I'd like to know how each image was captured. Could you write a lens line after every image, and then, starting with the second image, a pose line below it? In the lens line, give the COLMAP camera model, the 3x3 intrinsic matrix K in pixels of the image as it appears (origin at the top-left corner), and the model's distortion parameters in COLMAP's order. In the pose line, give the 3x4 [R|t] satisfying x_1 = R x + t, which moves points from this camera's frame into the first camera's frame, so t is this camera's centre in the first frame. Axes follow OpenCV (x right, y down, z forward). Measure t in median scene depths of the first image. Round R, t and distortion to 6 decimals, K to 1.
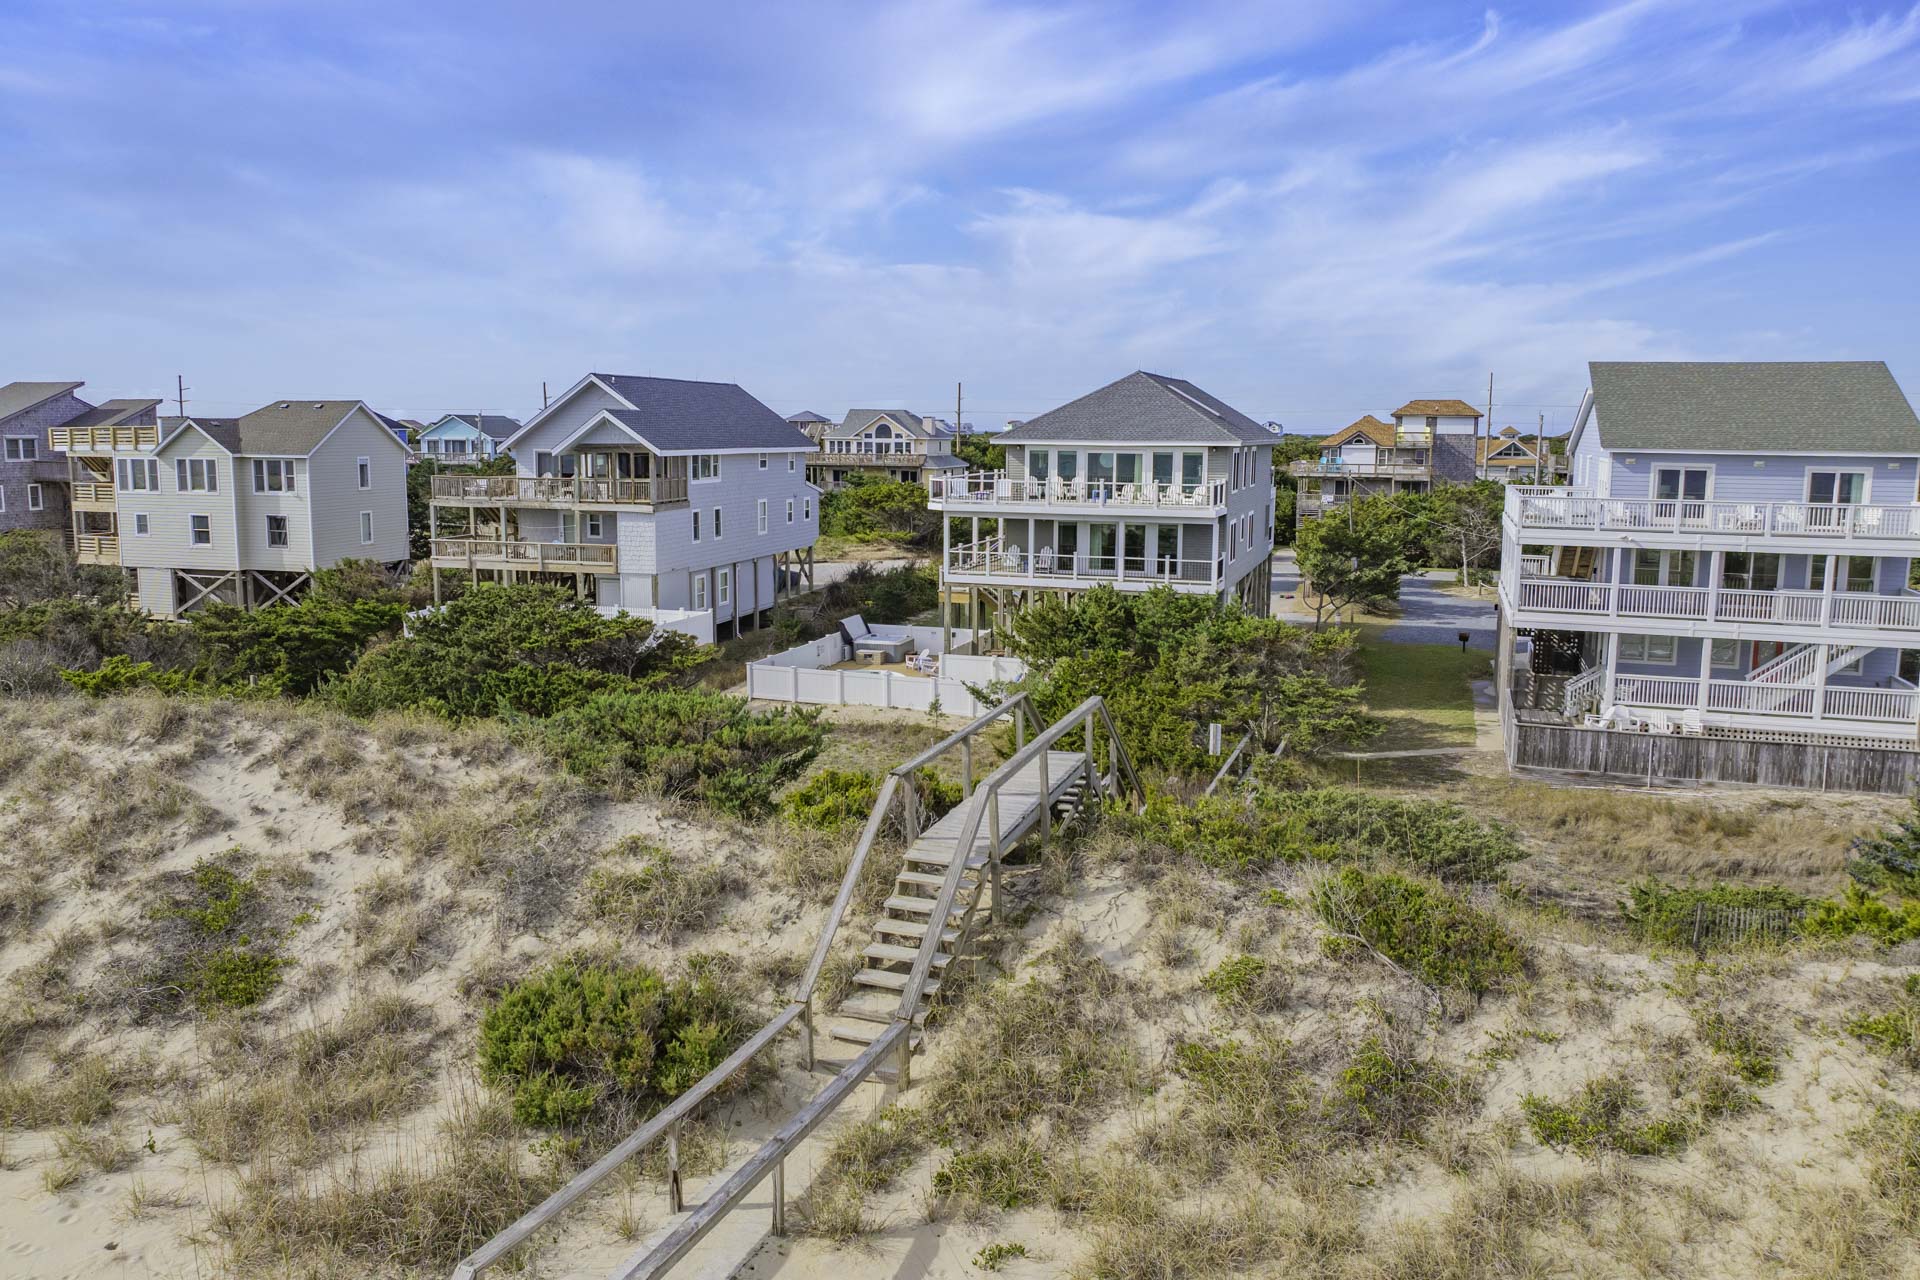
lens RADIAL K [[1386.3, 0, 960.0], [0, 1386.3, 640.0], [0, 0, 1]] dist [-0.031390, -0.001750]
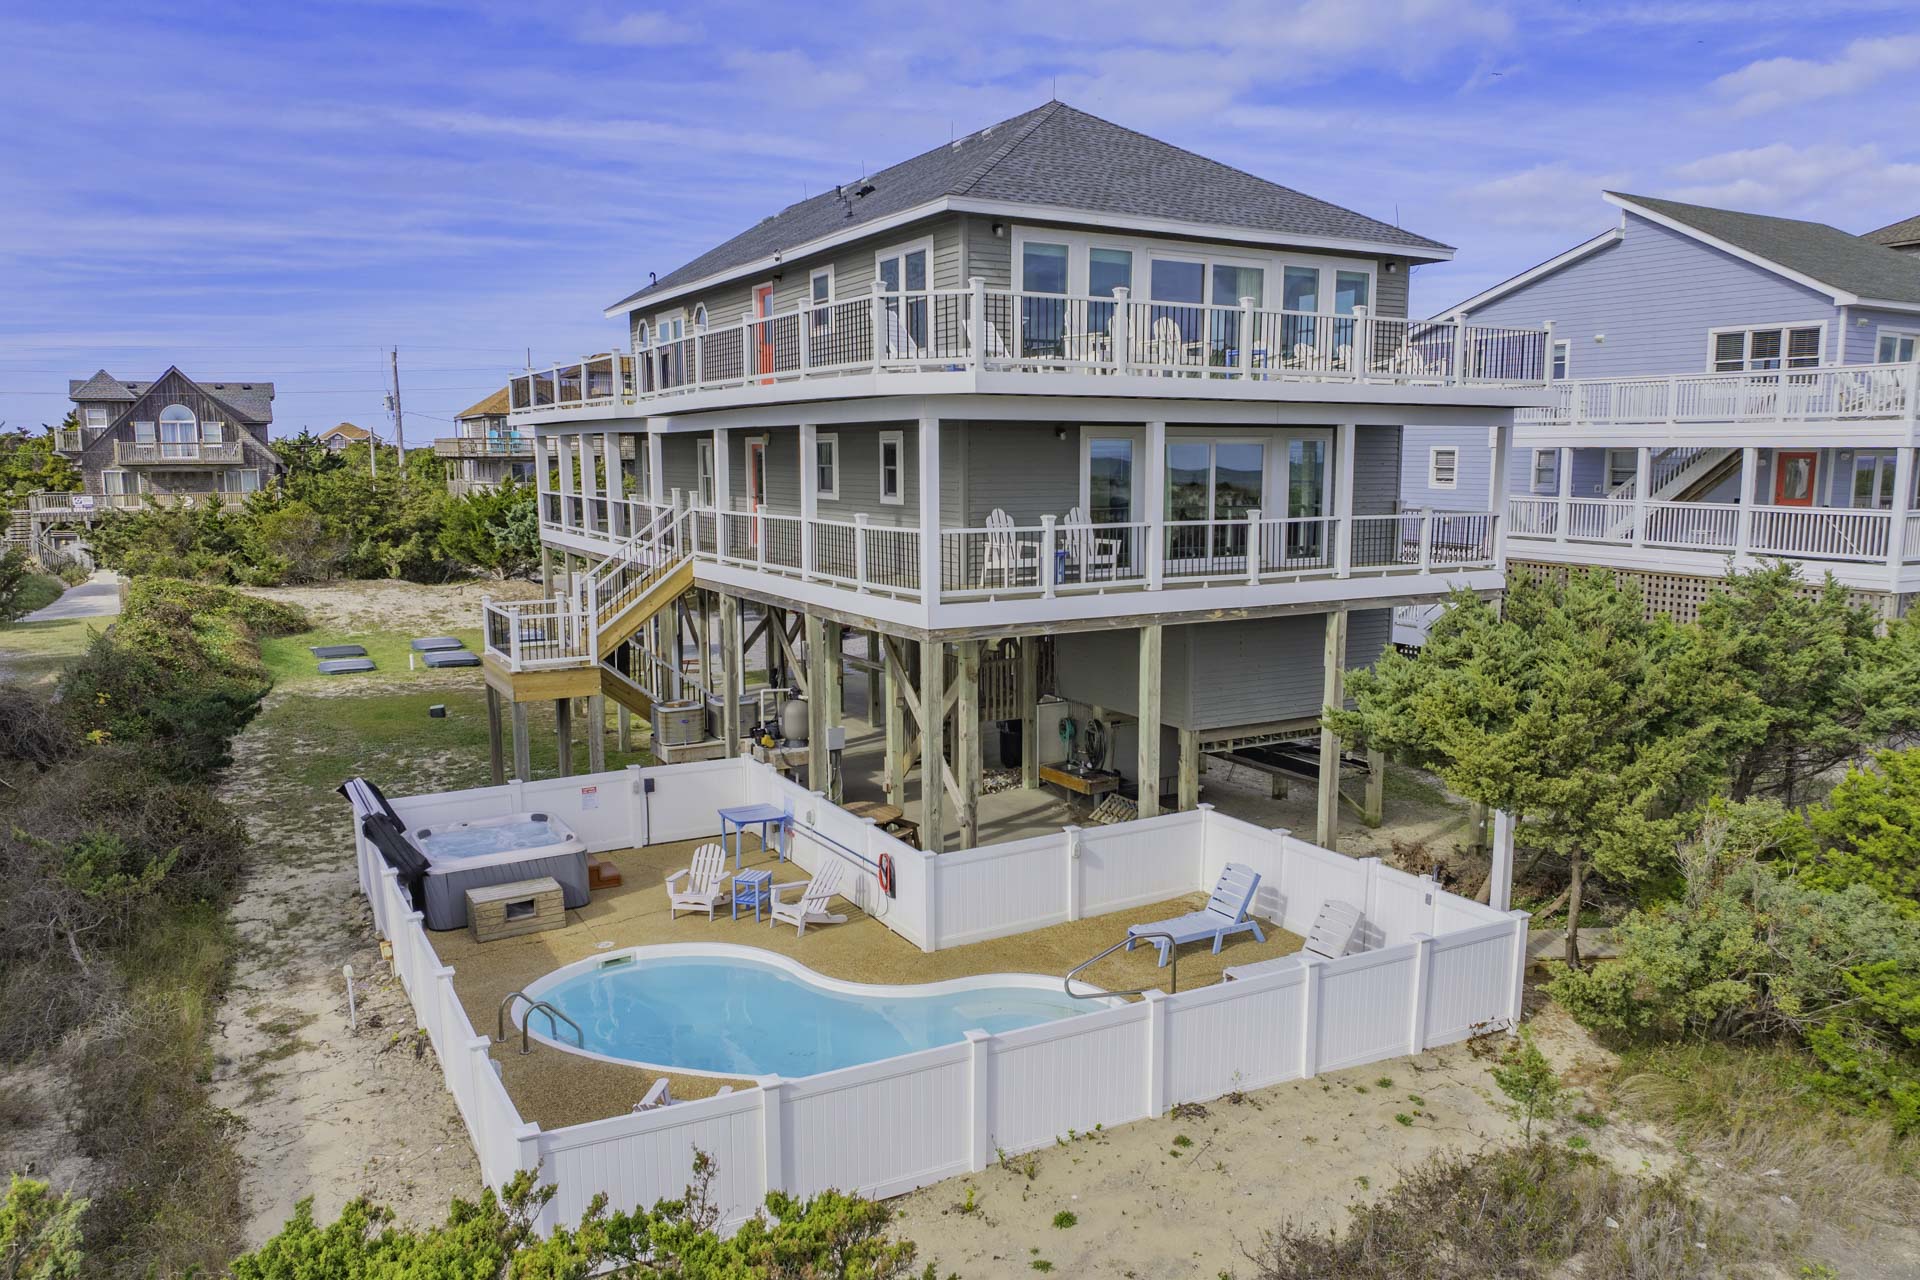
lens RADIAL K [[1386.3, 0, 960.0], [0, 1386.3, 640.0], [0, 0, 1]] dist [-0.031390, -0.001750]
pose [[0.663559, -0.109188, 0.740113, -0.208529], [0.122175, 0.991827, 0.036785, -0.043735], [-0.738080, 0.066014, 0.671476, 0.680696]]
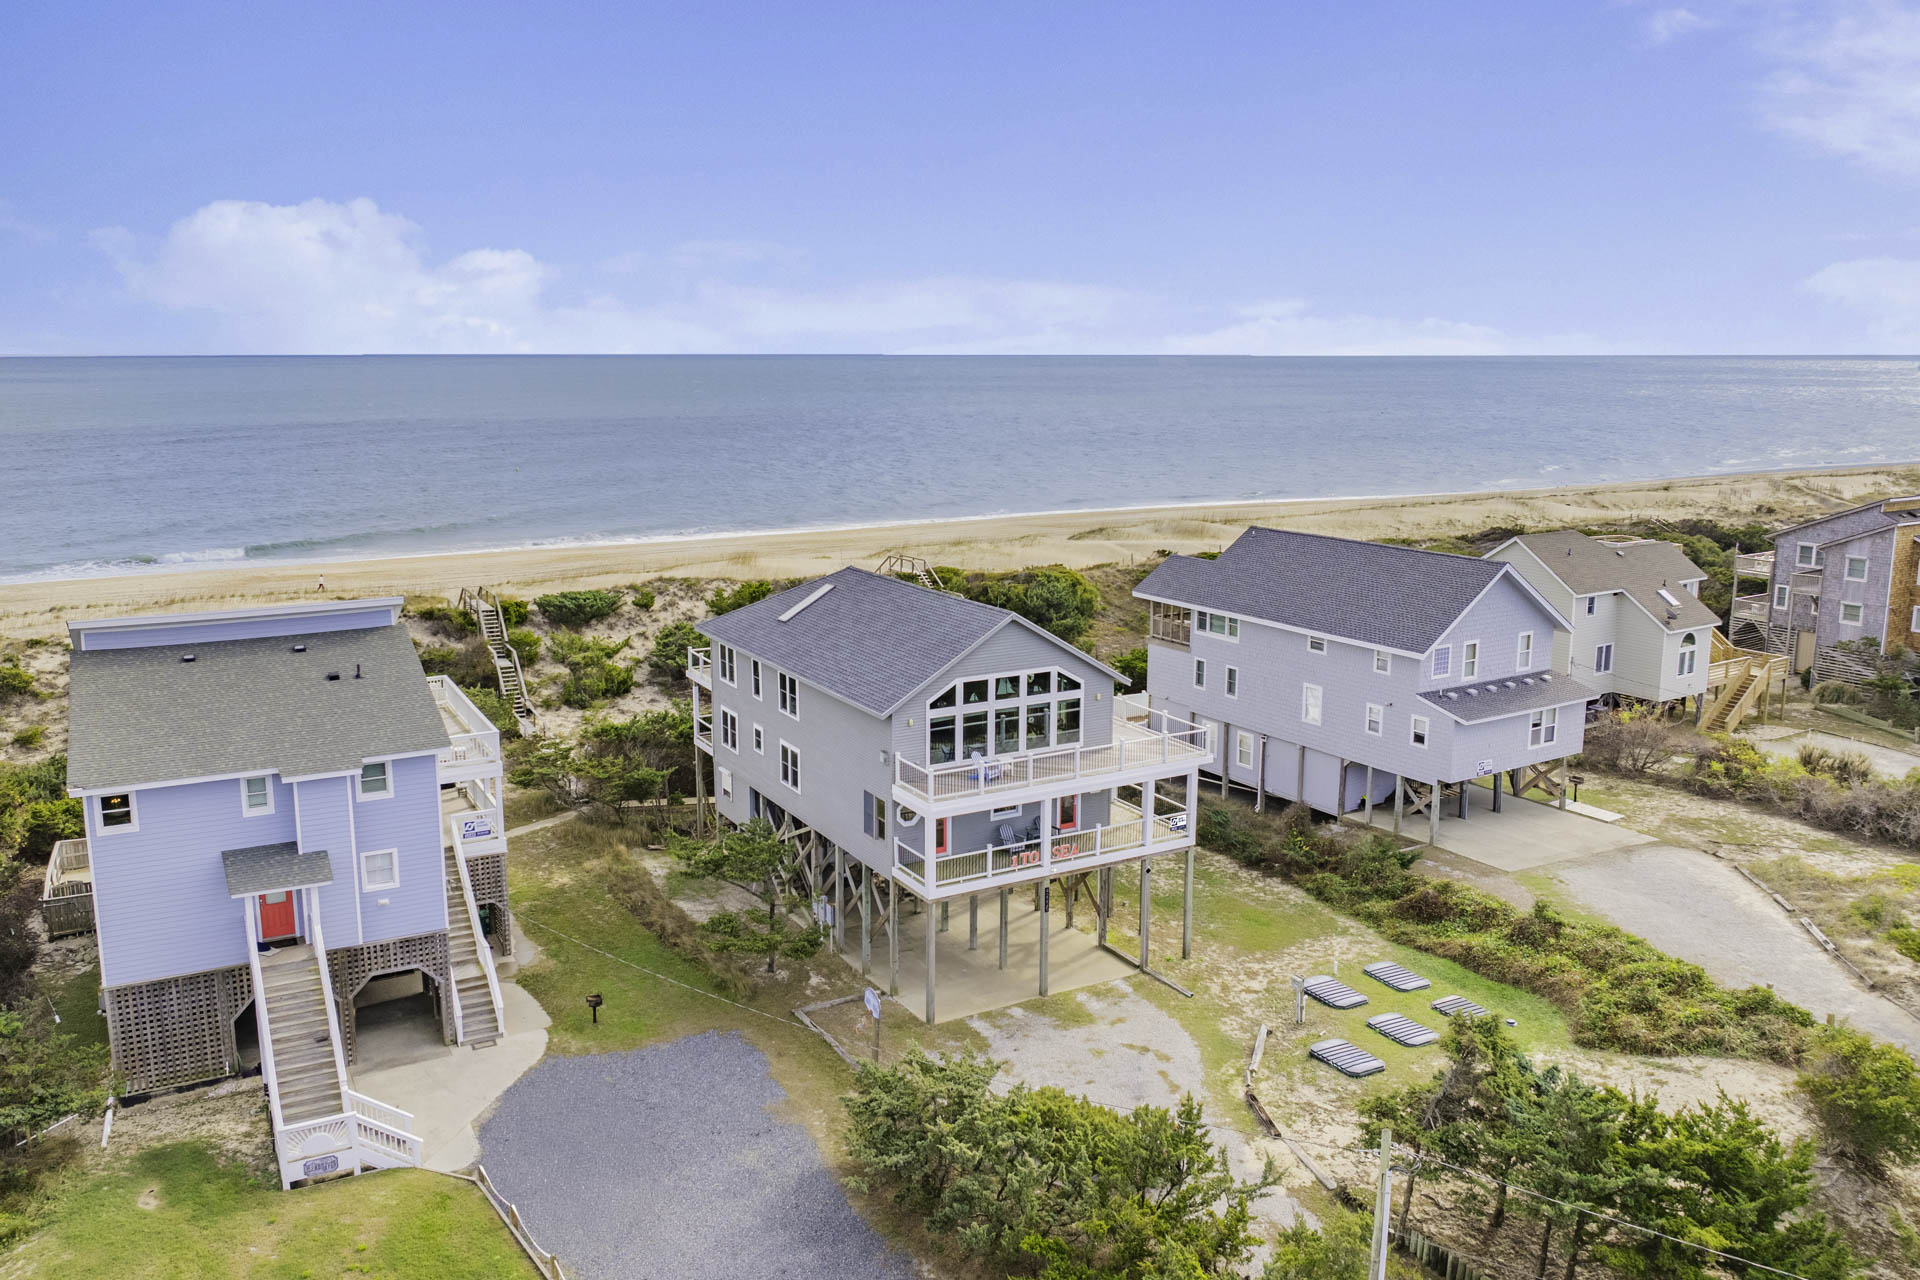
lens RADIAL K [[1428.3, 0, 926.3], [0, 1428.3, 603.5], [0, 0, 1]] dist [-0.026856, -0.002012]
pose [[-0.669936, 0.116815, -0.733171, 0.755982], [-0.119930, 0.957546, 0.262150, -0.399157], [0.732668, 0.263553, -0.627485, 1.528181]]
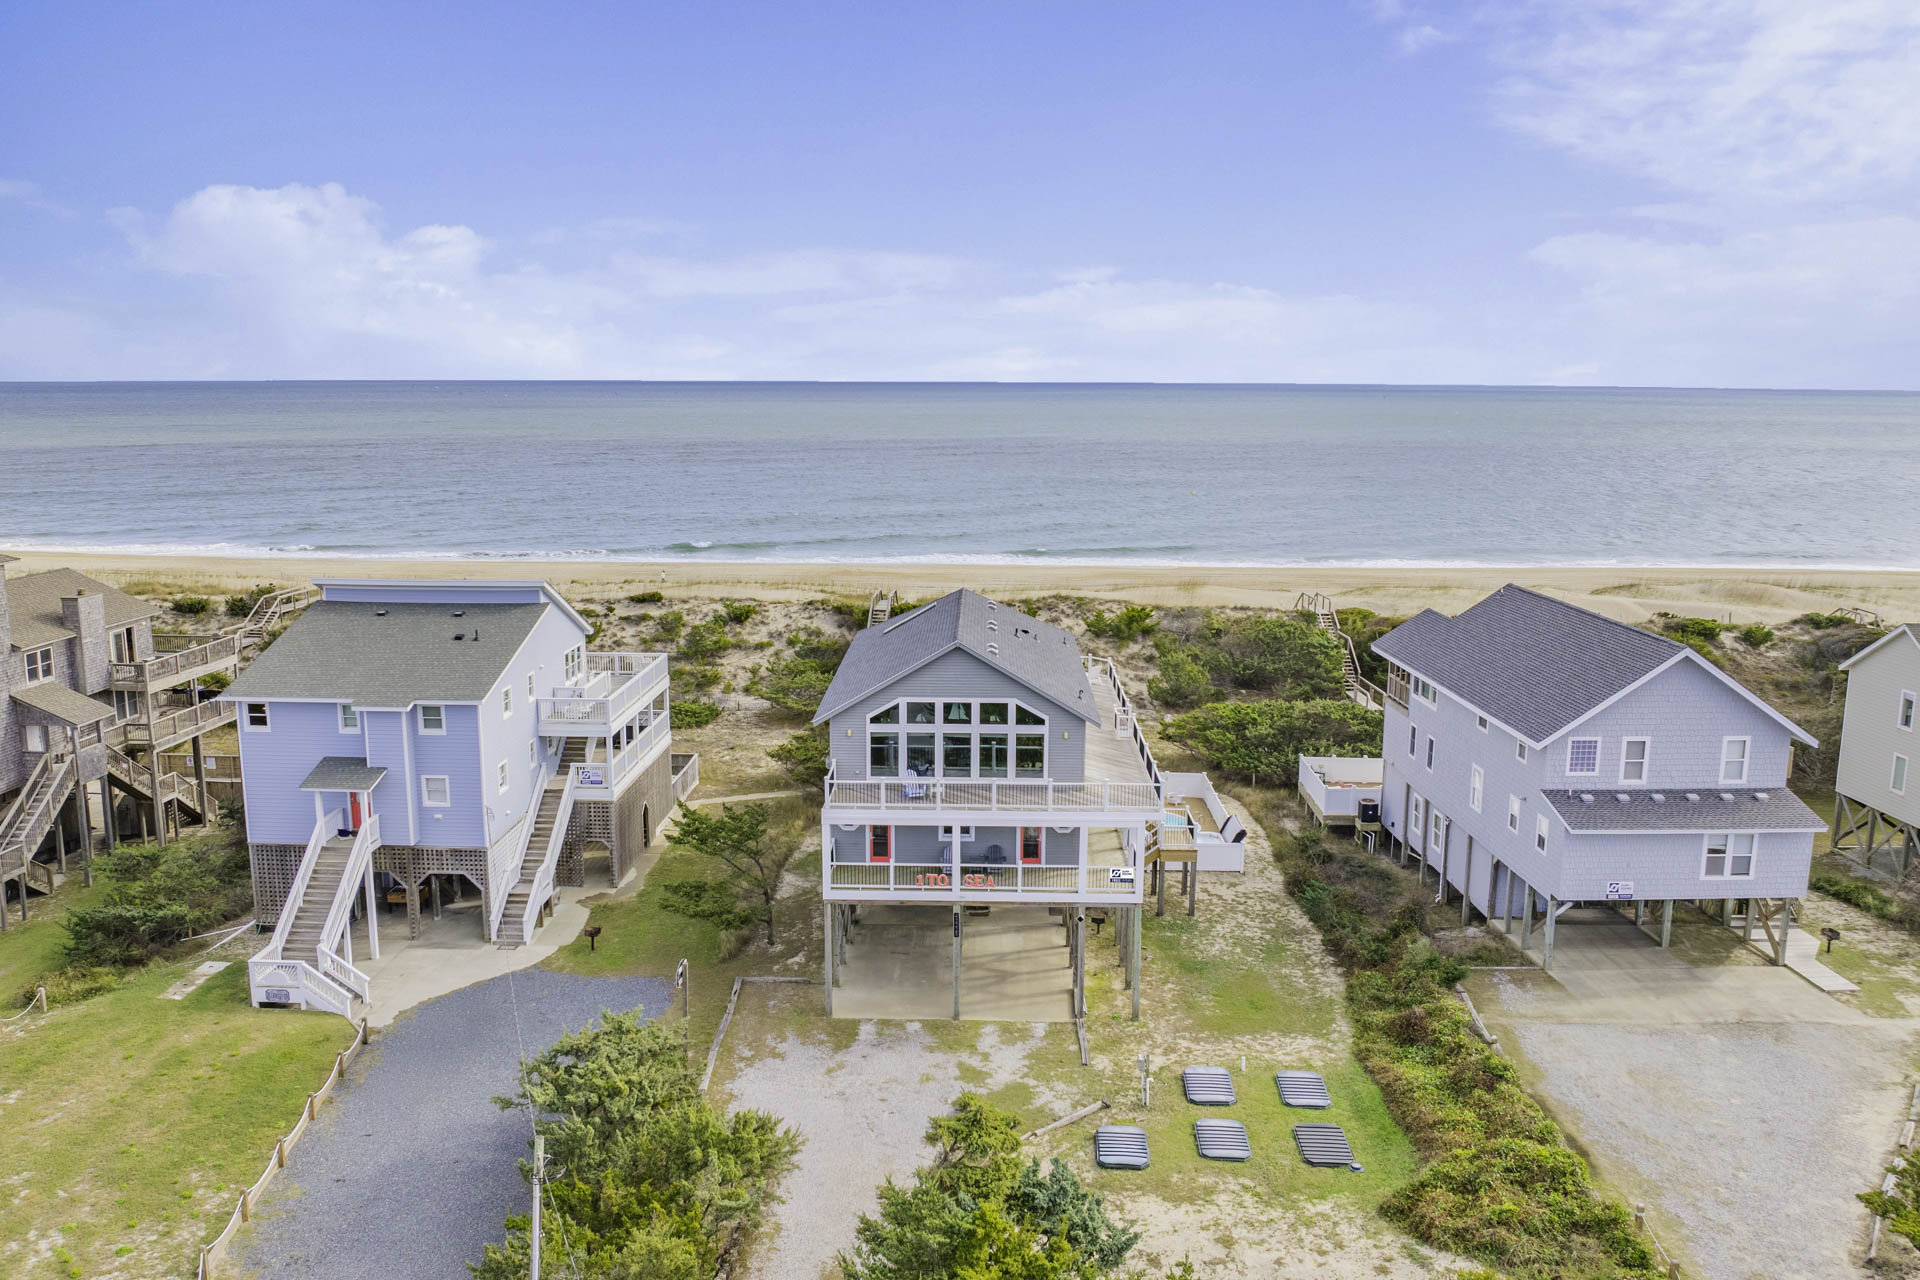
lens RADIAL K [[1386.3, 0, 960.0], [0, 1386.3, 640.0], [0, 0, 1]] dist [-0.031390, -0.001750]
pose [[-0.952082, 0.041170, -0.303060, 0.401955], [-0.060730, 0.945719, 0.319261, -0.439358], [0.299754, 0.322367, -0.897901, 1.755477]]
